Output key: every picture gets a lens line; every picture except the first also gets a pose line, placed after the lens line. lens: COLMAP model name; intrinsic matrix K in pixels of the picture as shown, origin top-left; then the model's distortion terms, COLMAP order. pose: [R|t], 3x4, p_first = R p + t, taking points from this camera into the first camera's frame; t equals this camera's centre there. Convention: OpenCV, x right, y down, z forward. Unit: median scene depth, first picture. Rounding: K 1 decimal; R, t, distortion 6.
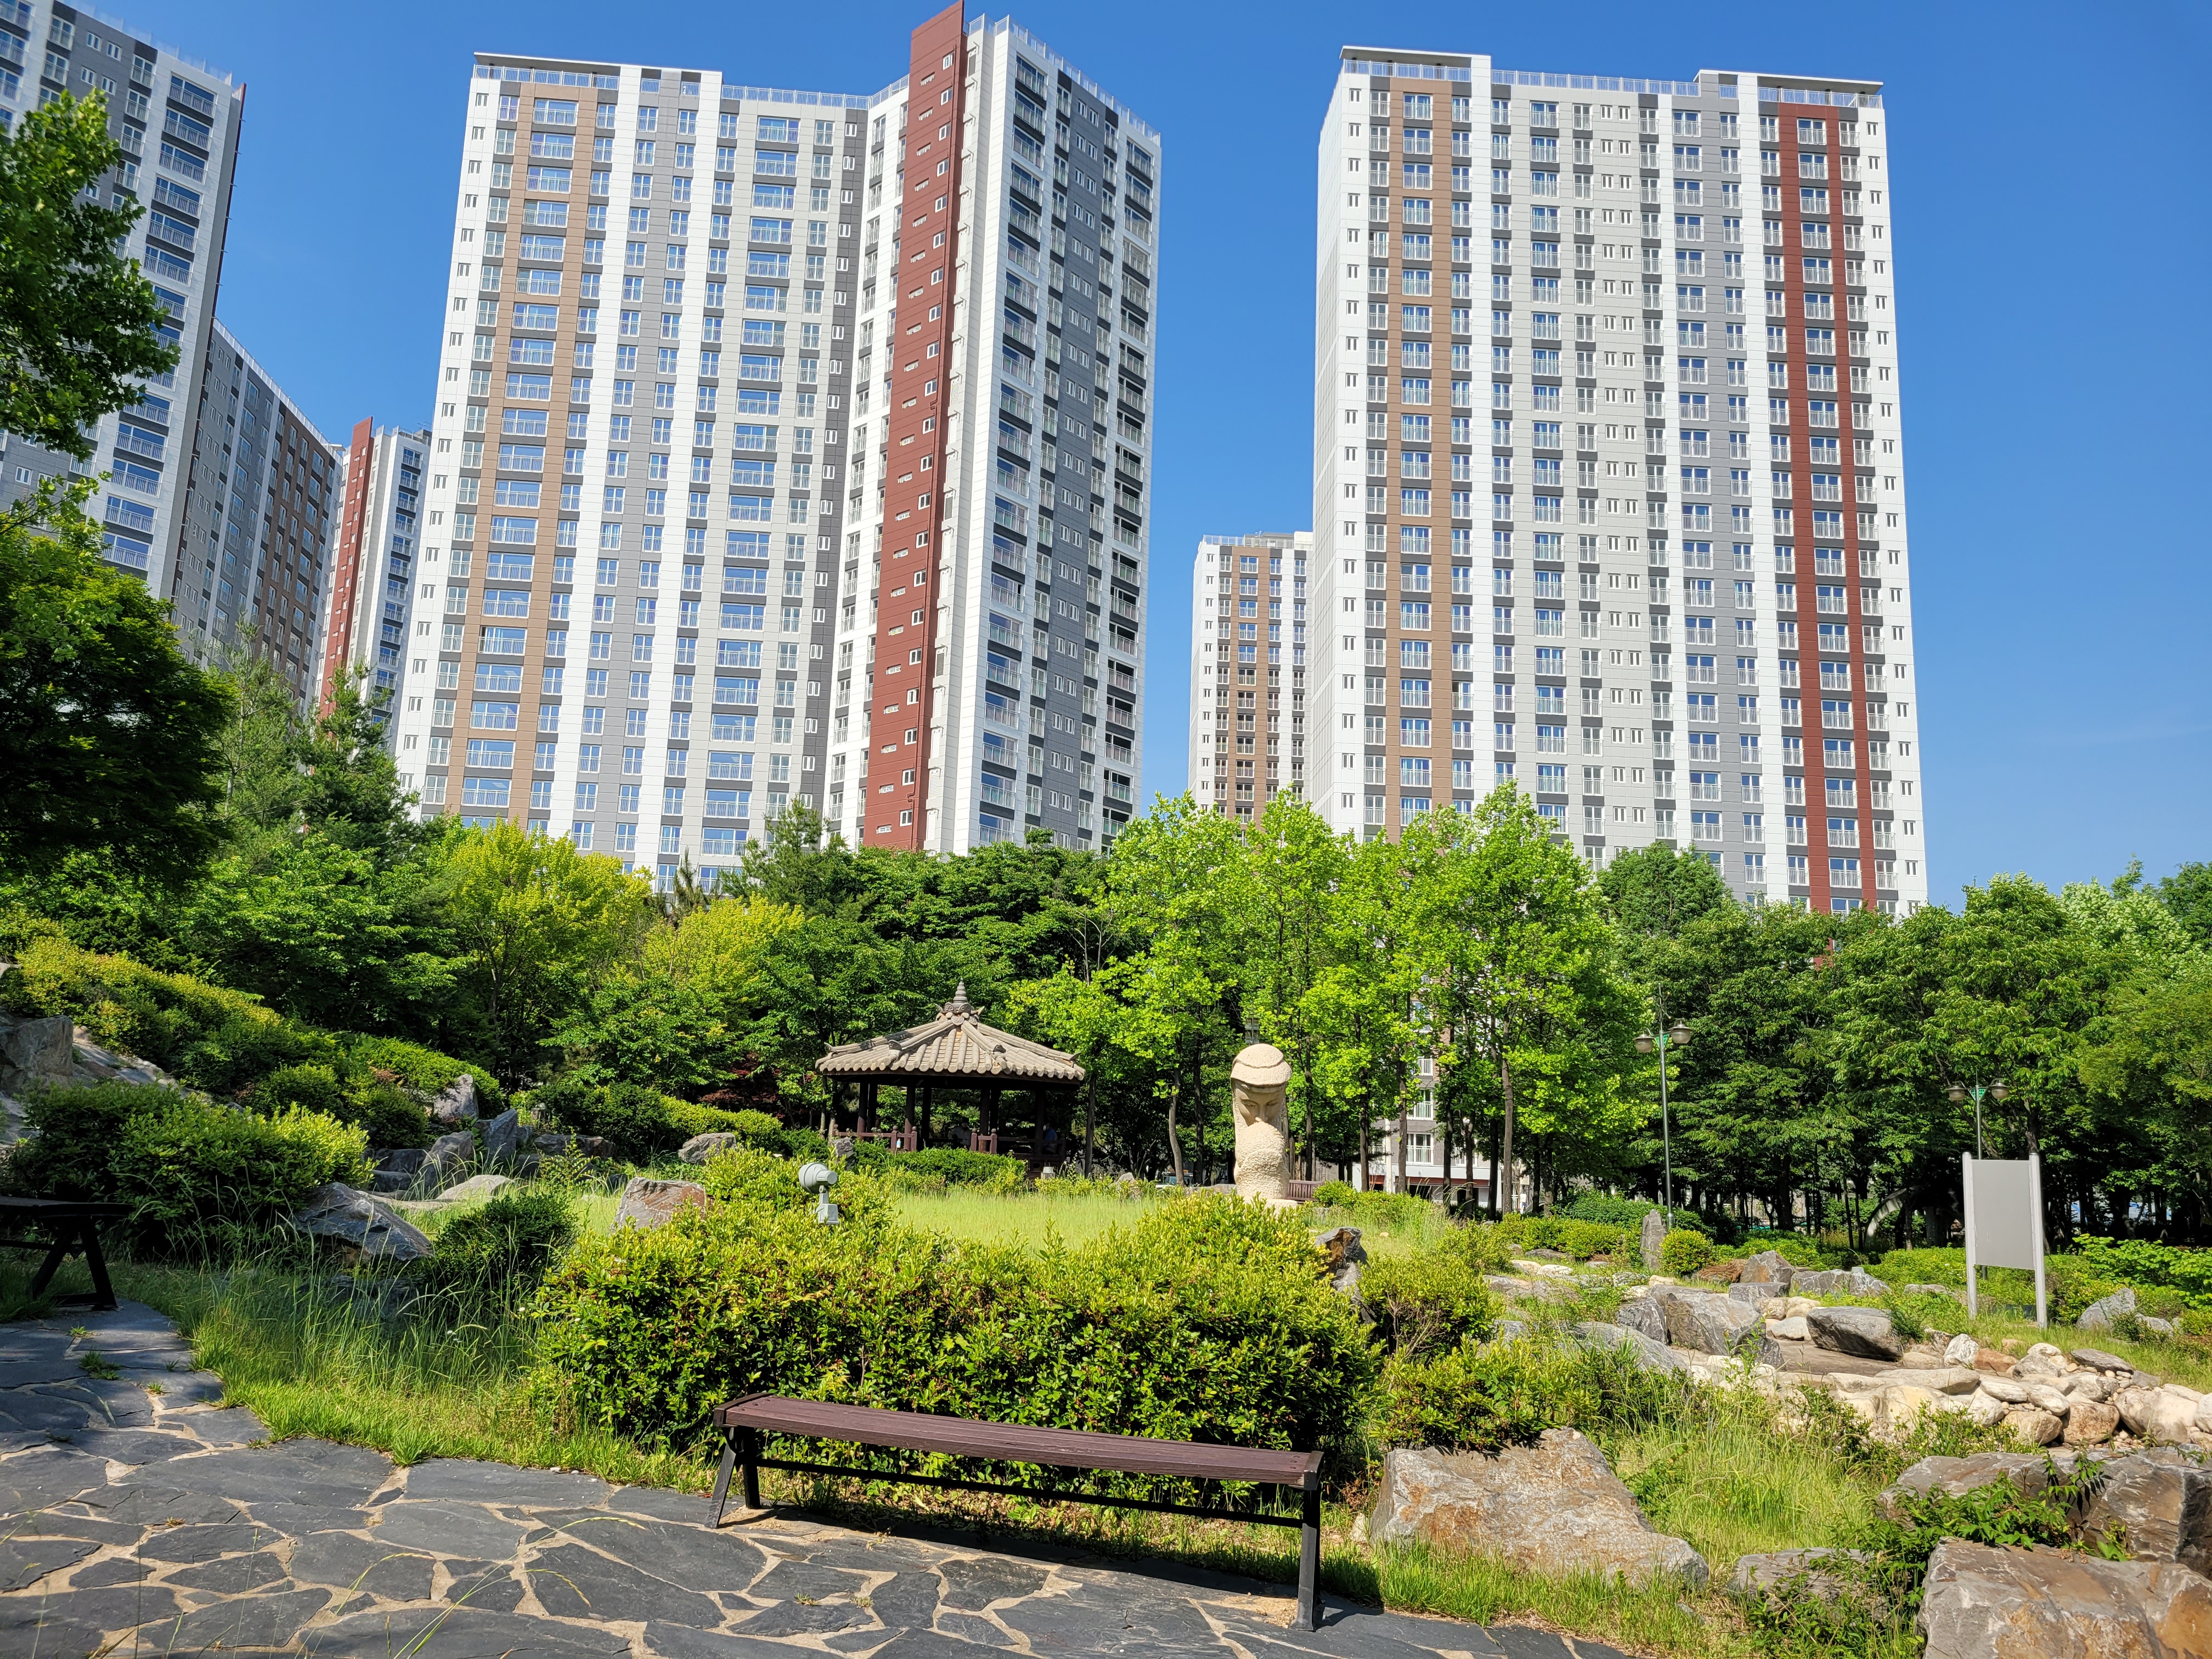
lens RADIAL K [[1681.6, 0, 1101.7], [0, 1681.6, 844.1], [0, 0, 1]] dist [0.055429, -0.038164]
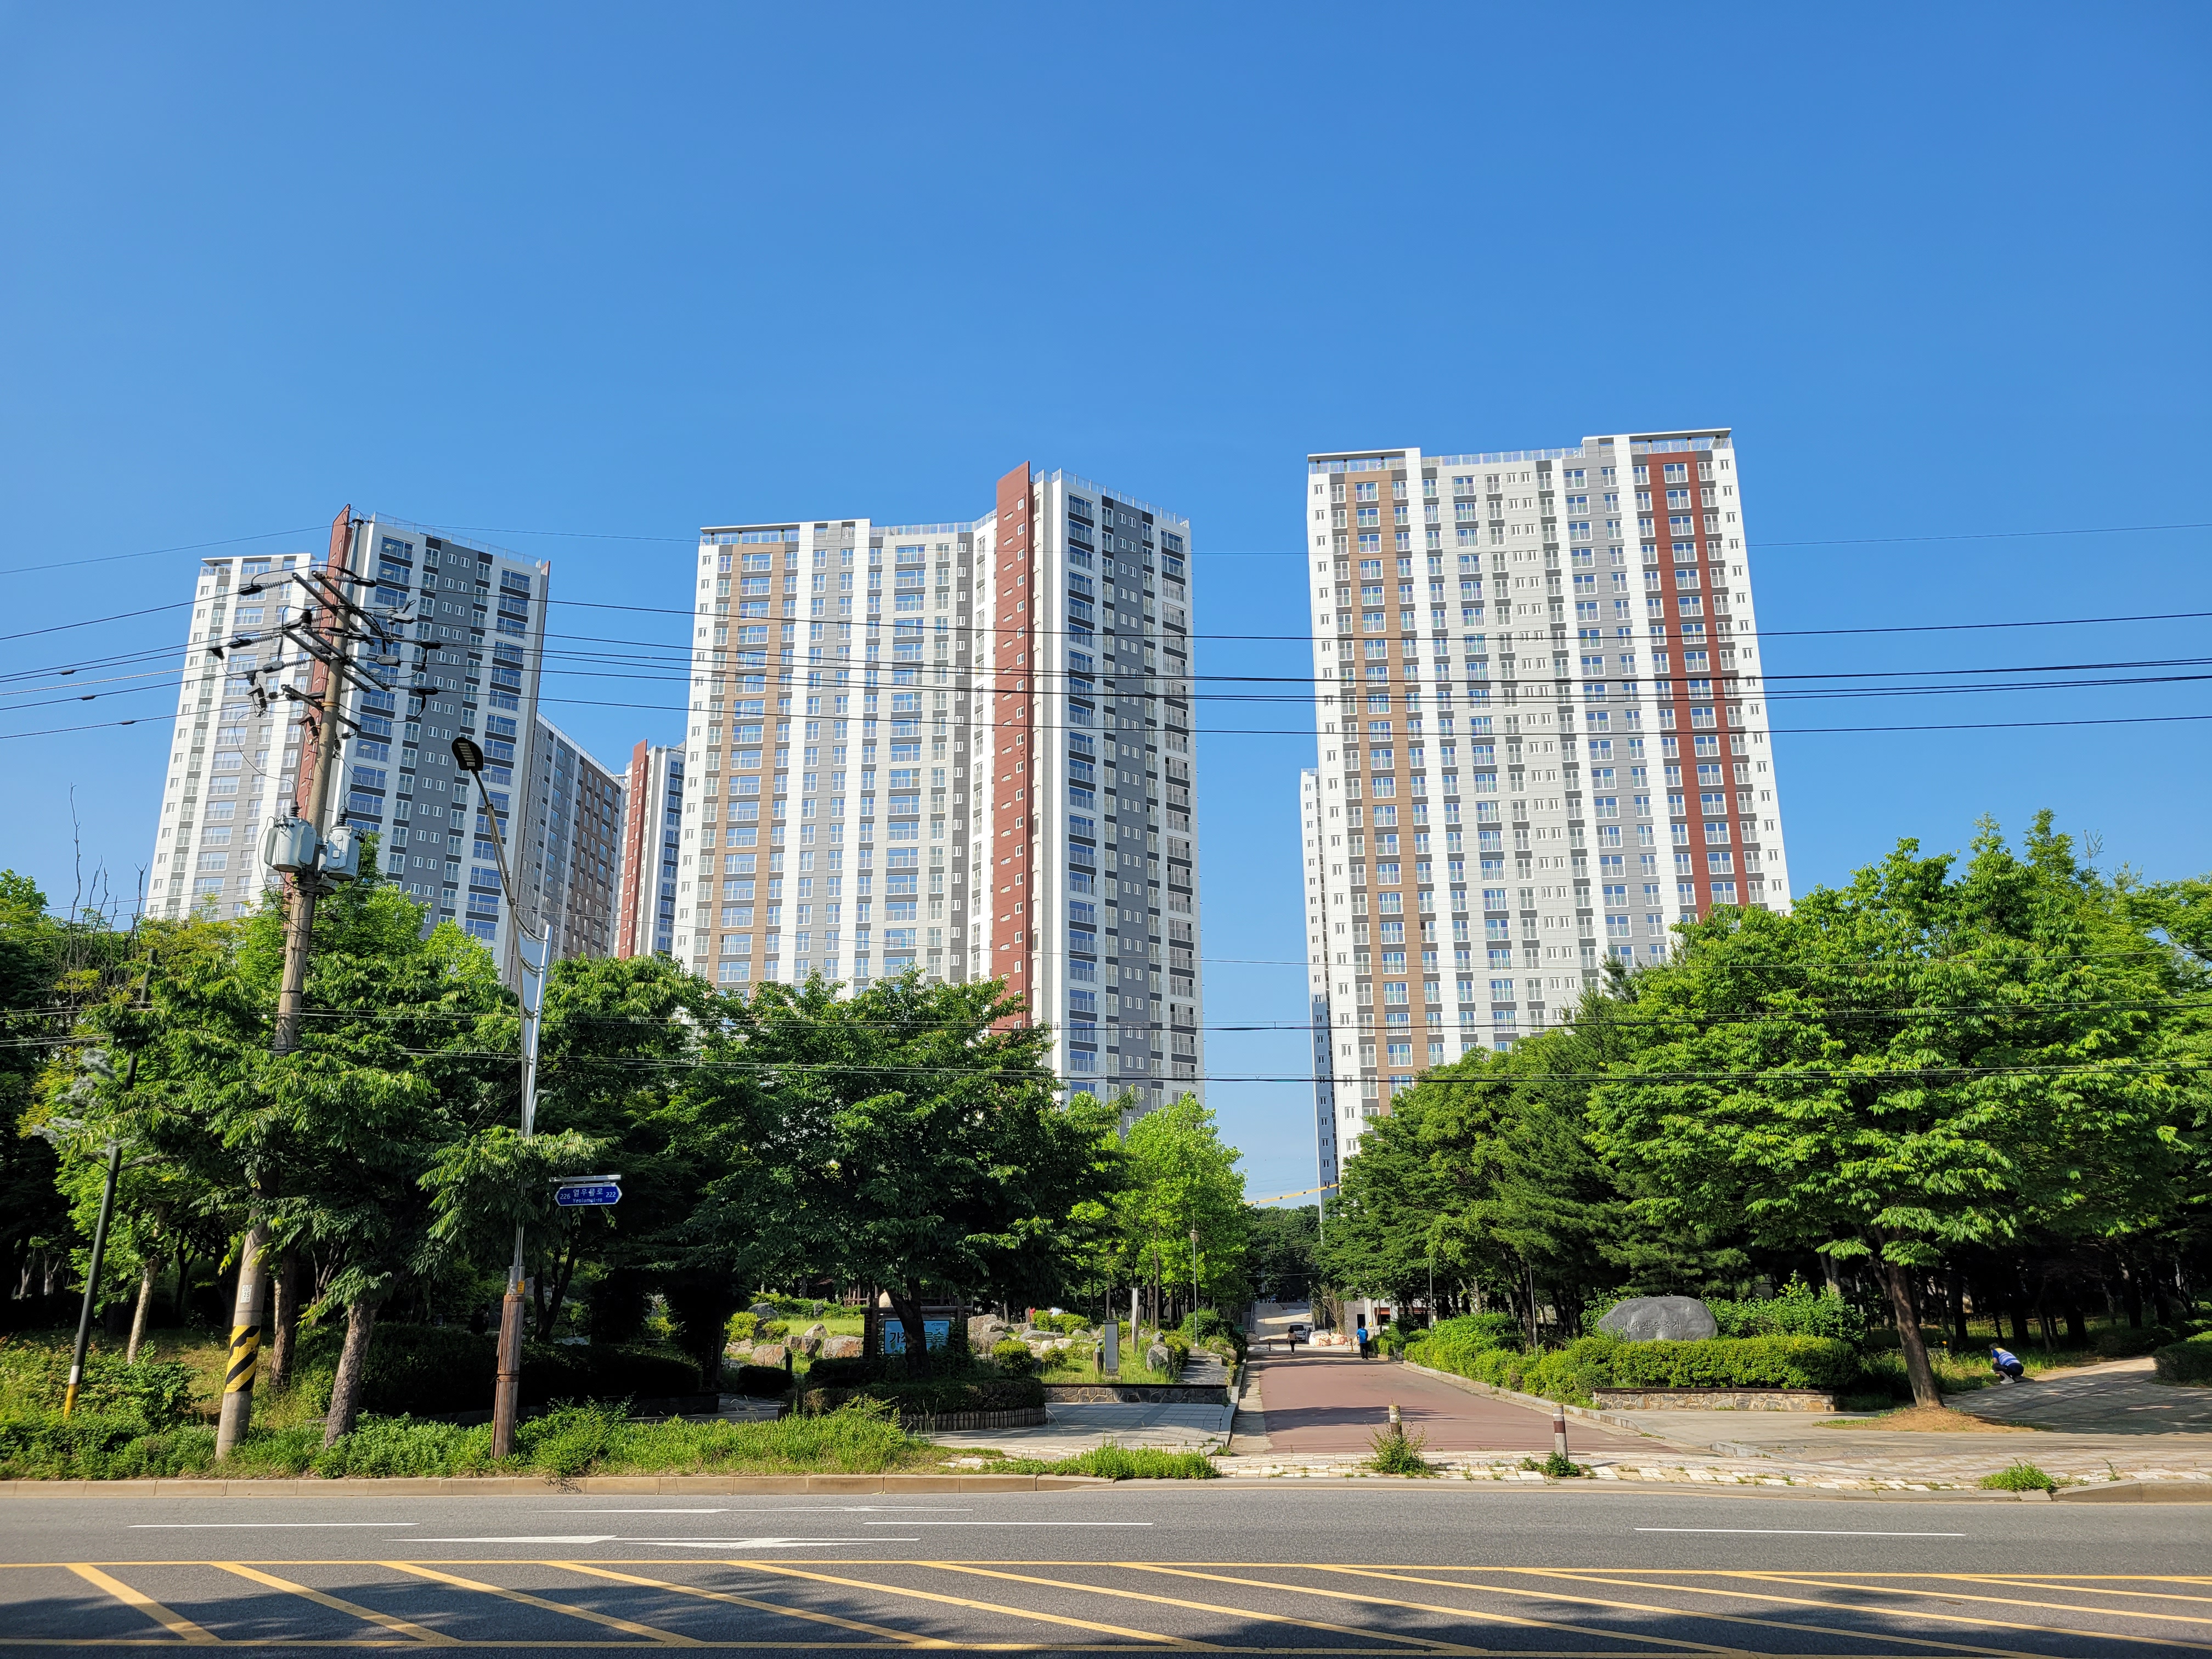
lens RADIAL K [[1681.6, 0, 1117.8], [0, 1681.6, 817.4], [0, 0, 1]] dist [0.055429, -0.038164]
pose [[0.986263, -0.087937, -0.139833, 0.154651], [0.073988, 0.992028, -0.102010, -0.055903], [0.147688, 0.090263, 0.984906, -0.321106]]
